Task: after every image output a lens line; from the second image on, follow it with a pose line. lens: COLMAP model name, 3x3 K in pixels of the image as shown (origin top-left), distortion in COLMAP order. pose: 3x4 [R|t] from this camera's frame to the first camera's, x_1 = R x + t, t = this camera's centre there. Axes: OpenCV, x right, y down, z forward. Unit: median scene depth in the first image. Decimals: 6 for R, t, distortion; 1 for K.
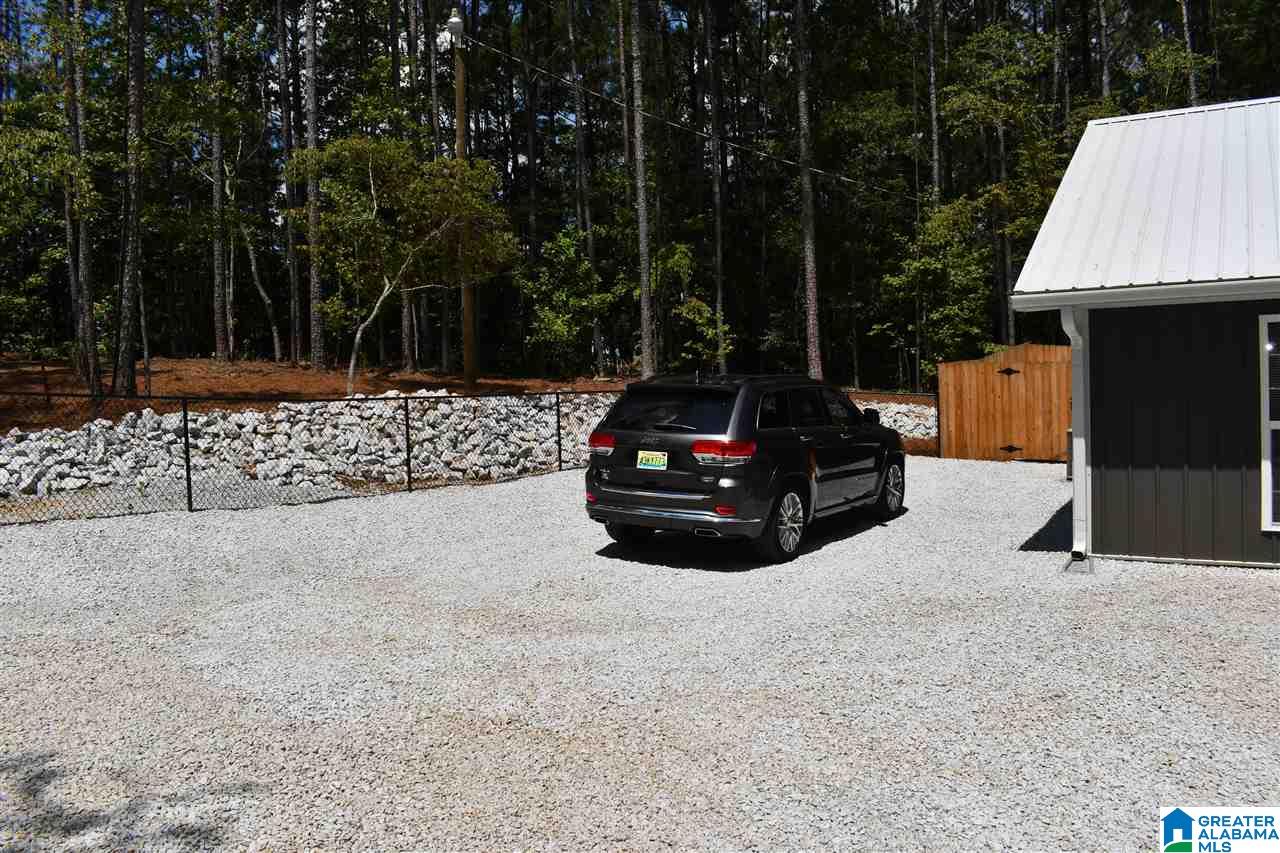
lens RADIAL K [[991.2, 0, 640.0], [0, 991.2, 426.5], [0, 0, 1]] dist [-0.091507, -0.001256]
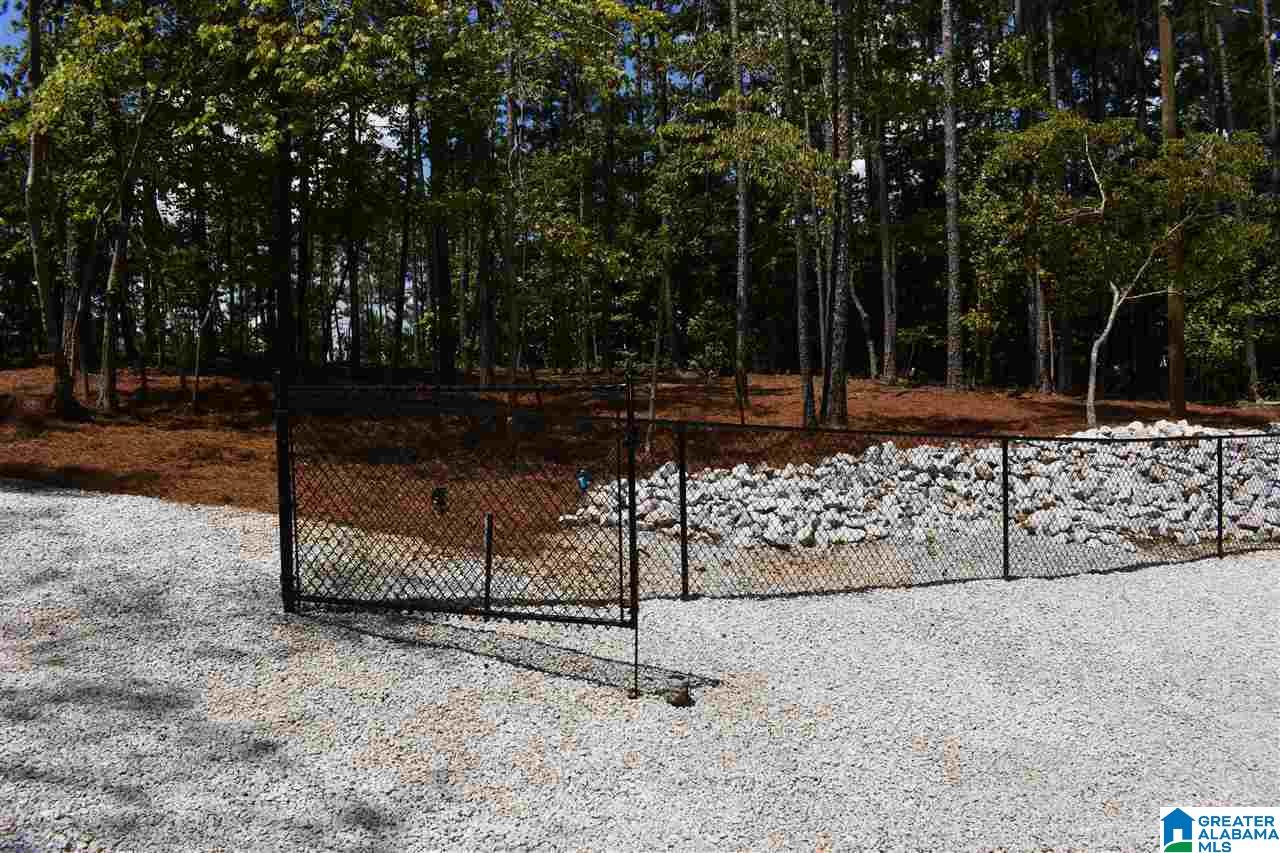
lens RADIAL K [[991.2, 0, 640.0], [0, 991.2, 426.5], [0, 0, 1]] dist [-0.091507, -0.001256]
pose [[0.892183, 0.022498, -0.451113, -0.300902], [-0.027483, 0.999612, -0.004500, -0.021235], [0.450836, 0.016413, 0.892456, 0.121017]]
